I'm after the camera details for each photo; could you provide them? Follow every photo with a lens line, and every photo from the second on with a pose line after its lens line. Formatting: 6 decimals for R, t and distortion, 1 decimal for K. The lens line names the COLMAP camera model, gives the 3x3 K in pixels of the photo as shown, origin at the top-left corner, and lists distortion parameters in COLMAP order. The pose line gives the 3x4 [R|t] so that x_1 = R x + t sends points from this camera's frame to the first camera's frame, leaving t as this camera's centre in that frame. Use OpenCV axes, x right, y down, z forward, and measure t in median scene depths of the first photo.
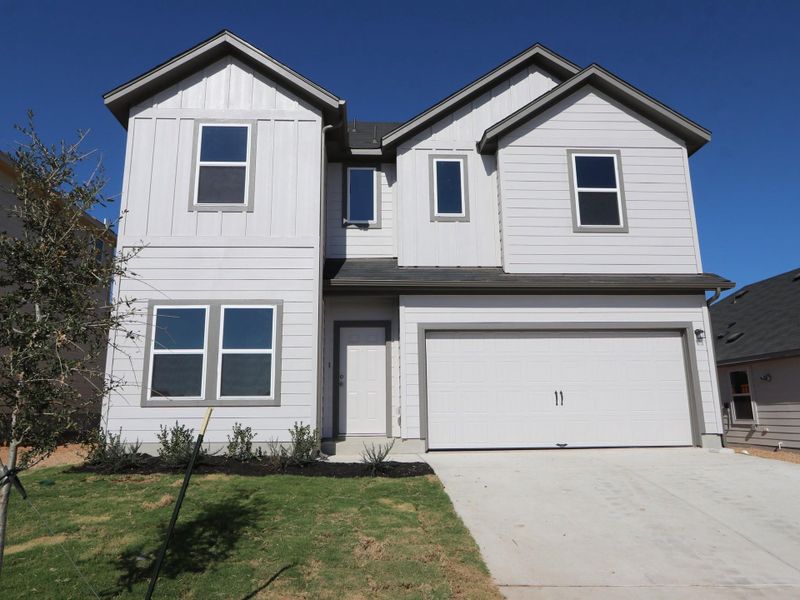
lens RADIAL K [[532.8, 0, 397.8], [0, 532.8, 302.5], [0, 0, 1]] dist [-0.021026, 0.008376]
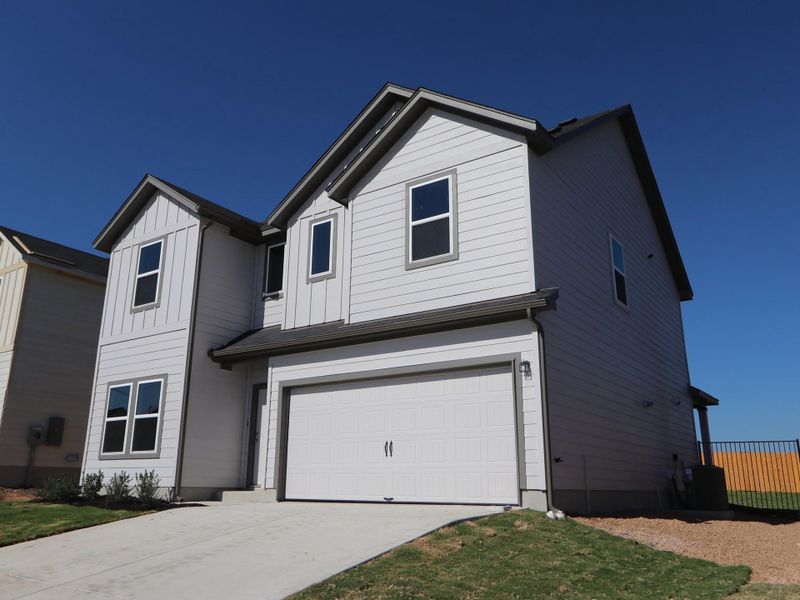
lens RADIAL K [[649.8, 0, 399.9], [0, 649.8, 299.8], [0, 0, 1]] dist [-0.006930, 0.002174]
pose [[0.794197, -0.156131, -0.587260, 0.999216], [0.106864, 0.987252, -0.117954, 0.053943], [0.598190, 0.030922, 0.800758, 0.073386]]
